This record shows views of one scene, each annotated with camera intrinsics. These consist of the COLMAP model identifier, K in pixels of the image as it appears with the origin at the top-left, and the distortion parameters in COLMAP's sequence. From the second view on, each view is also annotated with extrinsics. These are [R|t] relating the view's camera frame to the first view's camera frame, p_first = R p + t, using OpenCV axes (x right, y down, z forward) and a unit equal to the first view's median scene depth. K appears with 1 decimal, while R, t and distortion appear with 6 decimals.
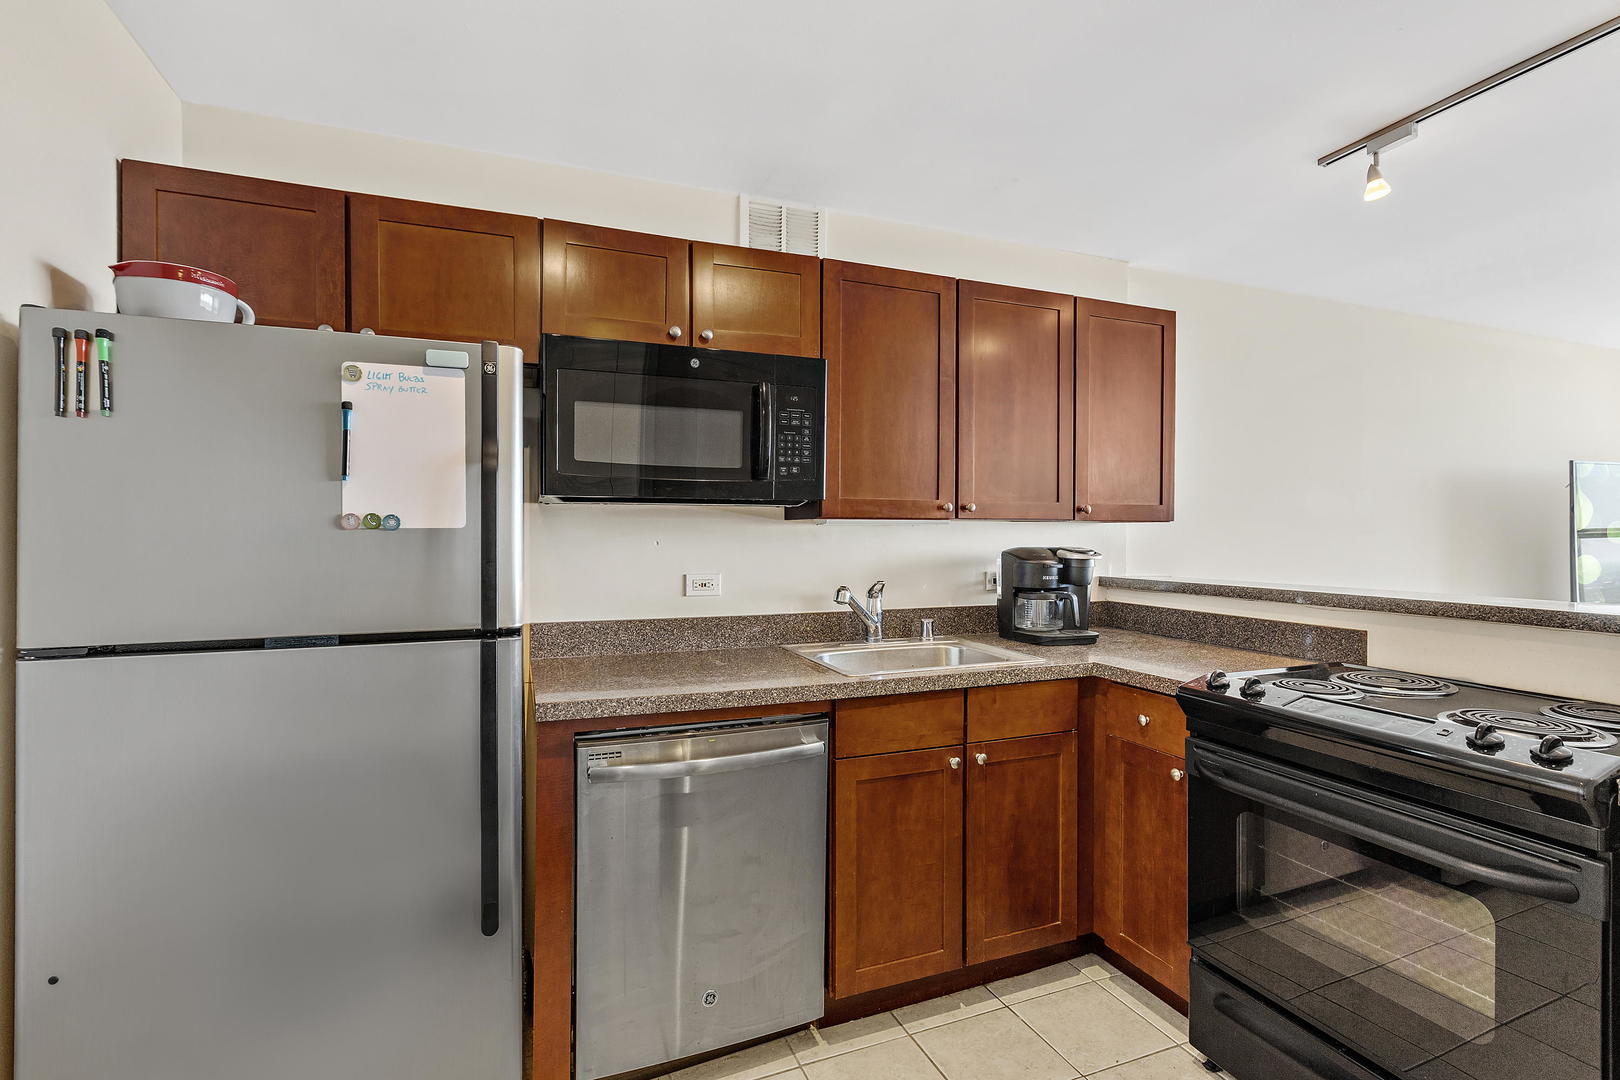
lens RADIAL K [[712.9, 0, 805.1], [0, 712.9, 530.0], [0, 0, 1]] dist [0.001453, 0.000798]
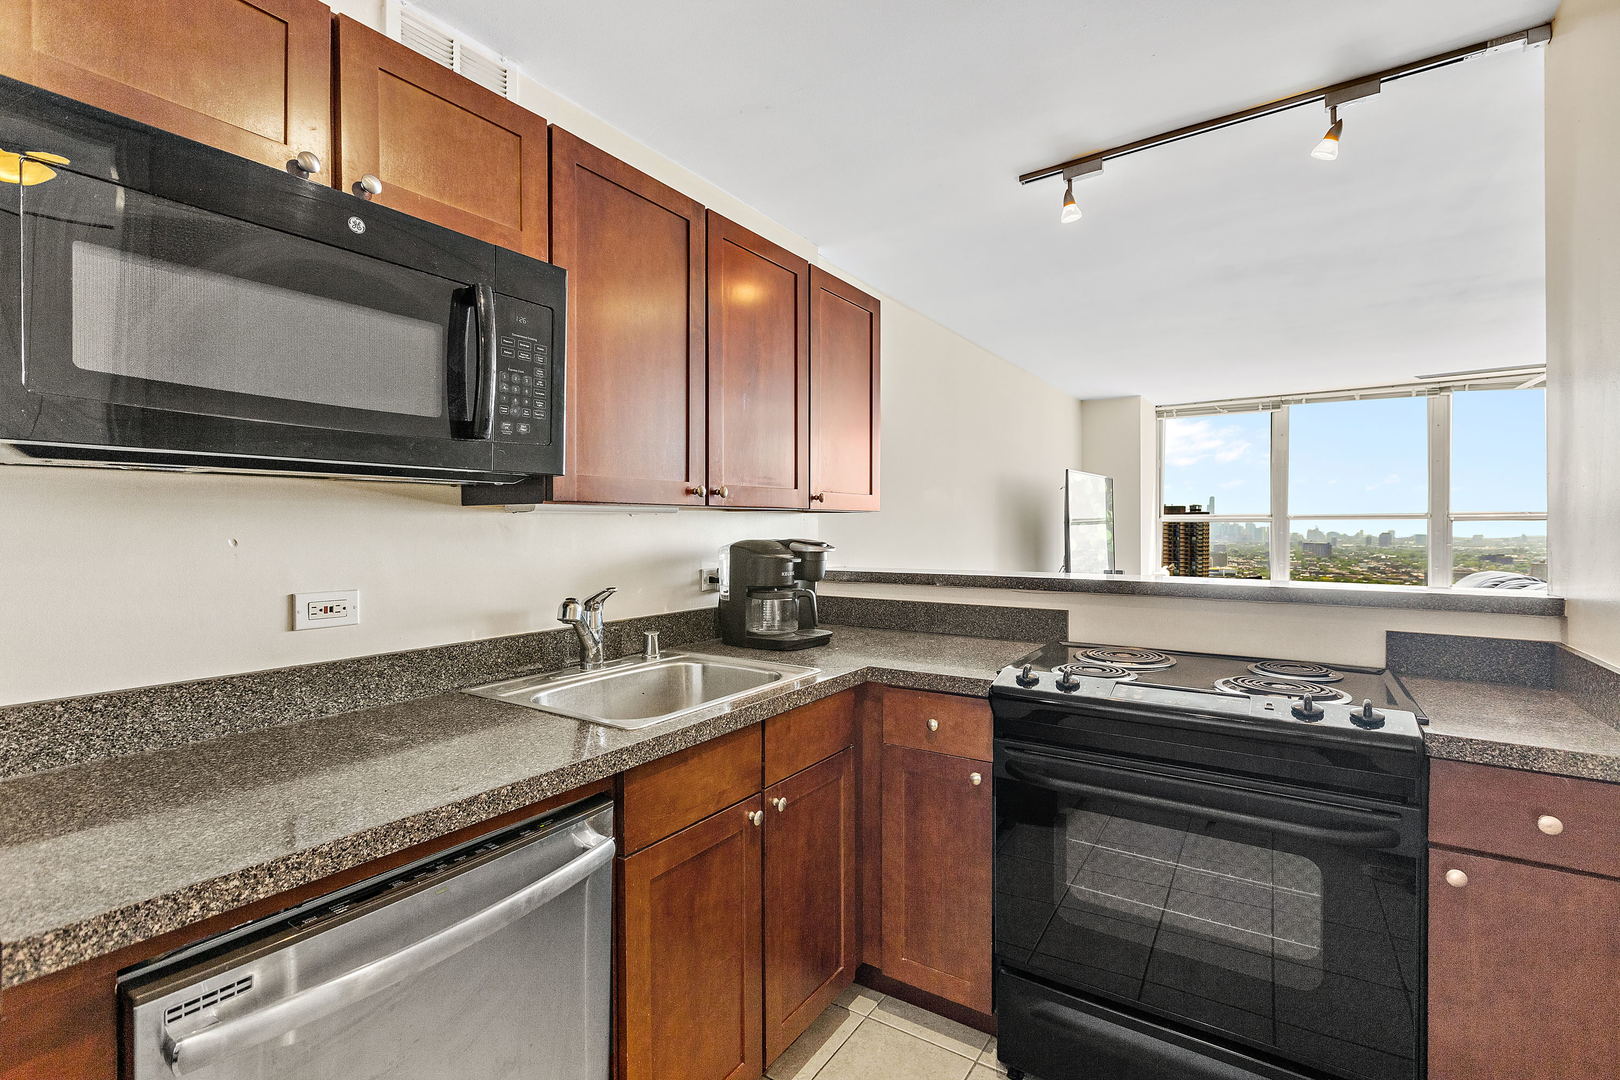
lens RADIAL K [[712.9, 0, 805.1], [0, 712.9, 530.0], [0, 0, 1]] dist [0.001453, 0.000798]
pose [[0.830601, -0.007877, 0.556813, -0.164789], [0.002755, 0.999946, 0.010035, 0.004139], [-0.556862, -0.006801, 0.830578, 0.302567]]
